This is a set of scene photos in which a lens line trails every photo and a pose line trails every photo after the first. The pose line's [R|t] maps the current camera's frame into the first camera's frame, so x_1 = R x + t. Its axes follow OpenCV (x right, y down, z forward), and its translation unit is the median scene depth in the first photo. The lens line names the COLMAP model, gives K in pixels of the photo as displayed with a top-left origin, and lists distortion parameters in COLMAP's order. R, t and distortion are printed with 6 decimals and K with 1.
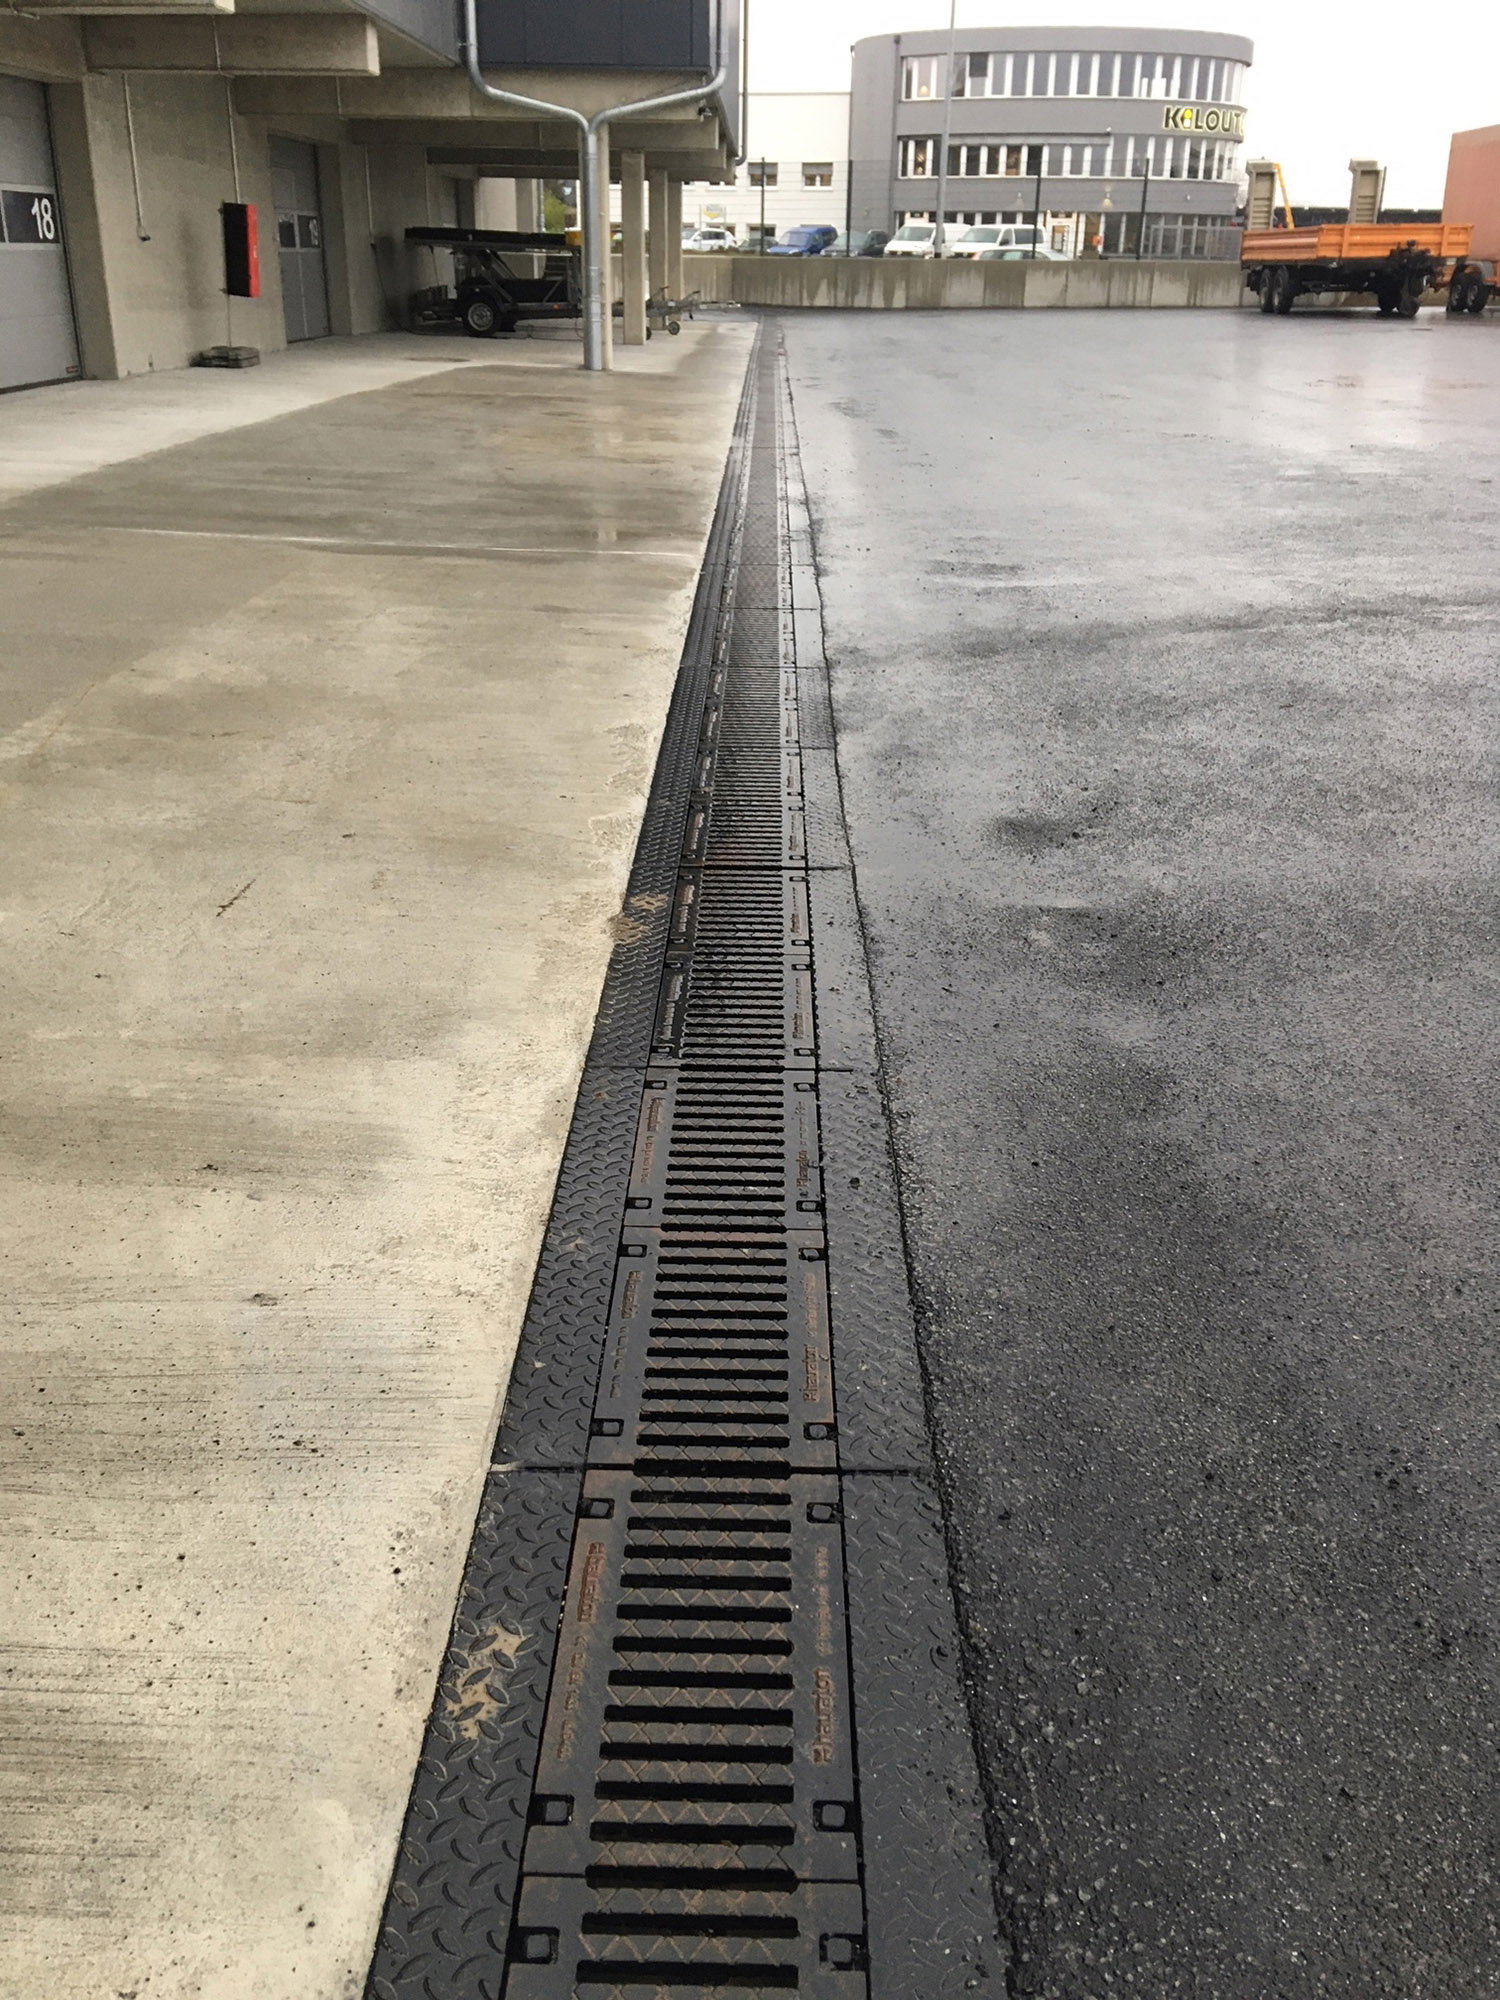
lens RADIAL K [[1671.9, 0, 750.0], [0, 1671.9, 1000.0], [0, 0, 1]] dist [0.112196, -0.163067]
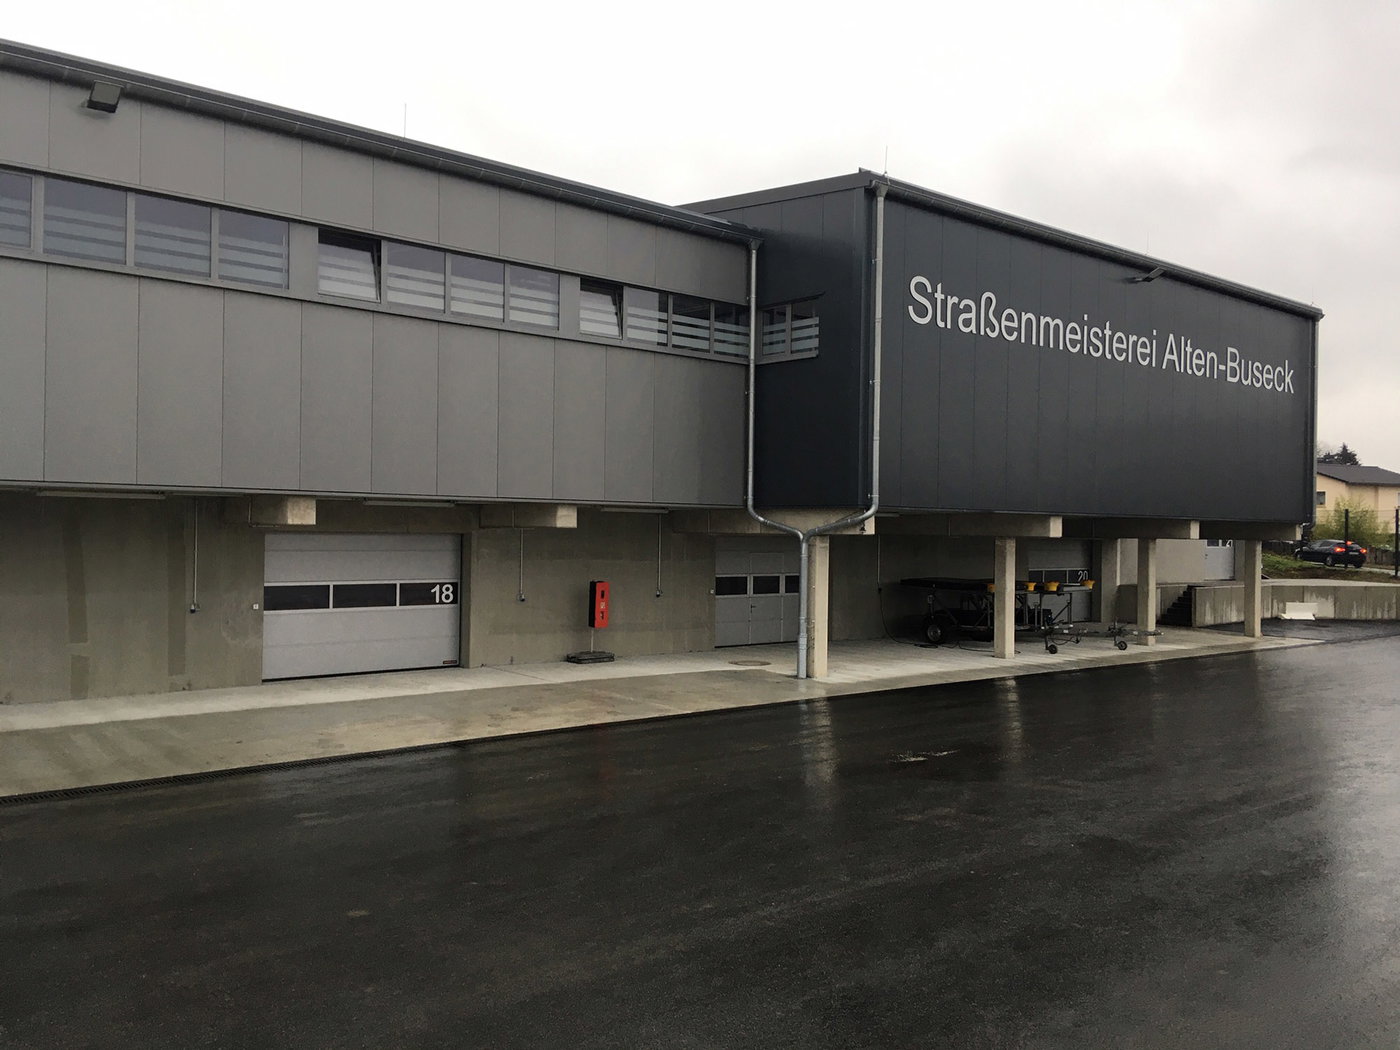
lens RADIAL K [[1170.4, 0, 700.0], [0, 1170.4, 525.0], [0, 0, 1]] dist [0.112196, -0.163067]
pose [[0.656578, -0.017379, -0.754058, 0.311648], [-0.304423, 0.908584, -0.286009, -0.078871], [0.690096, 0.417340, 0.591266, 0.119663]]
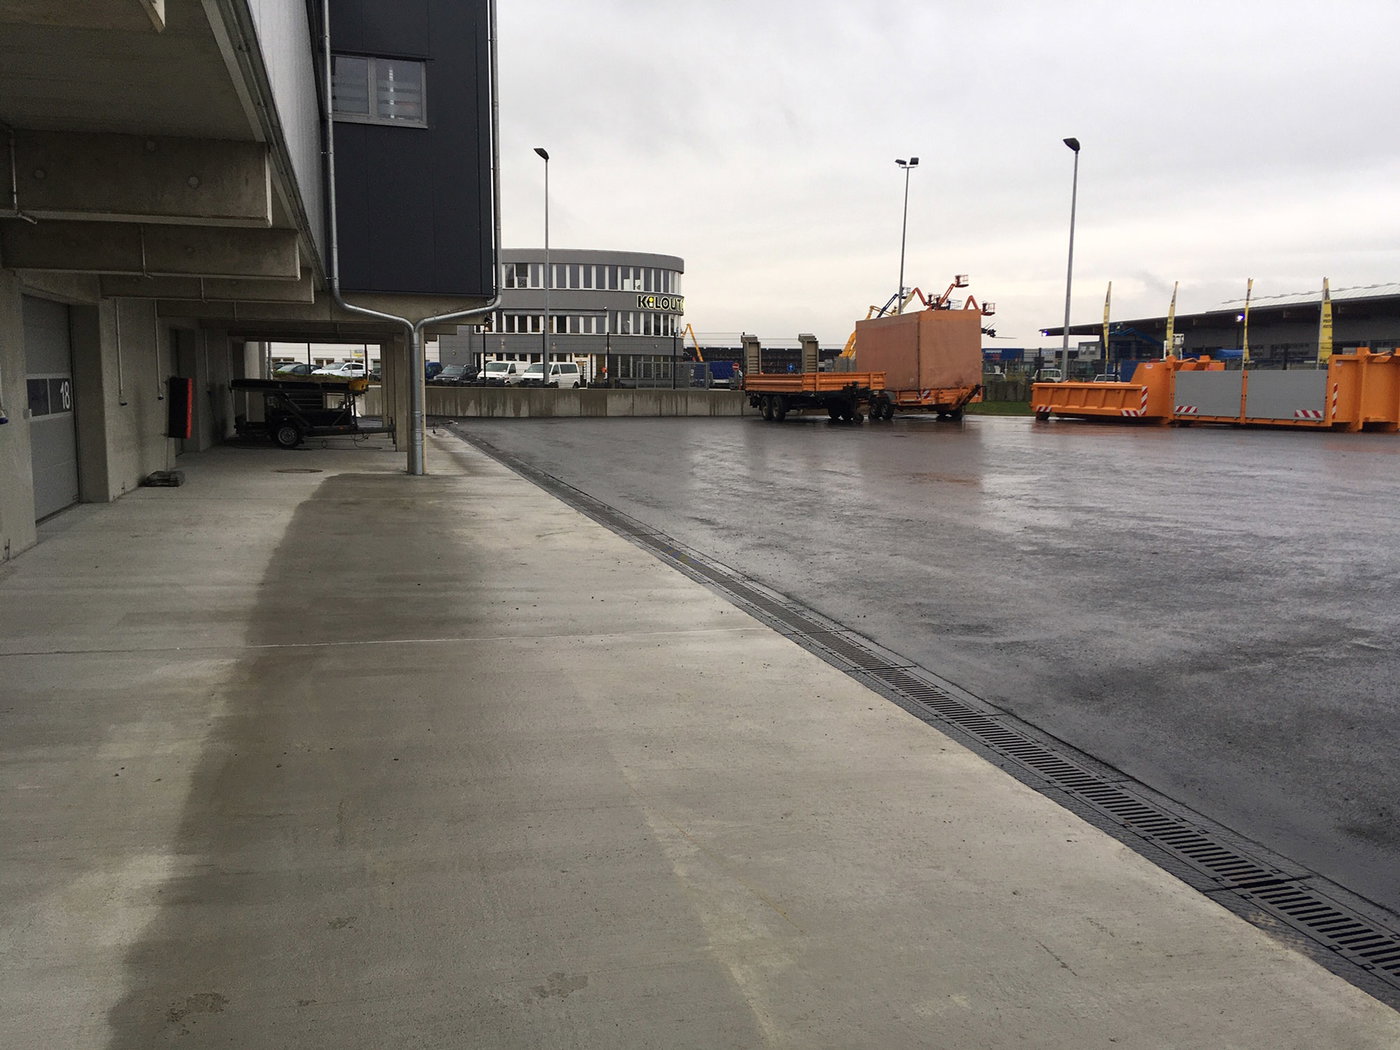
lens RADIAL K [[1170.4, 0, 700.0], [0, 1170.4, 525.0], [0, 0, 1]] dist [0.112196, -0.163067]
pose [[0.958904, -0.042583, 0.280517, -0.069399], [0.119653, 0.957150, -0.263717, -0.014597], [-0.257267, 0.286444, 0.922911, 0.001954]]
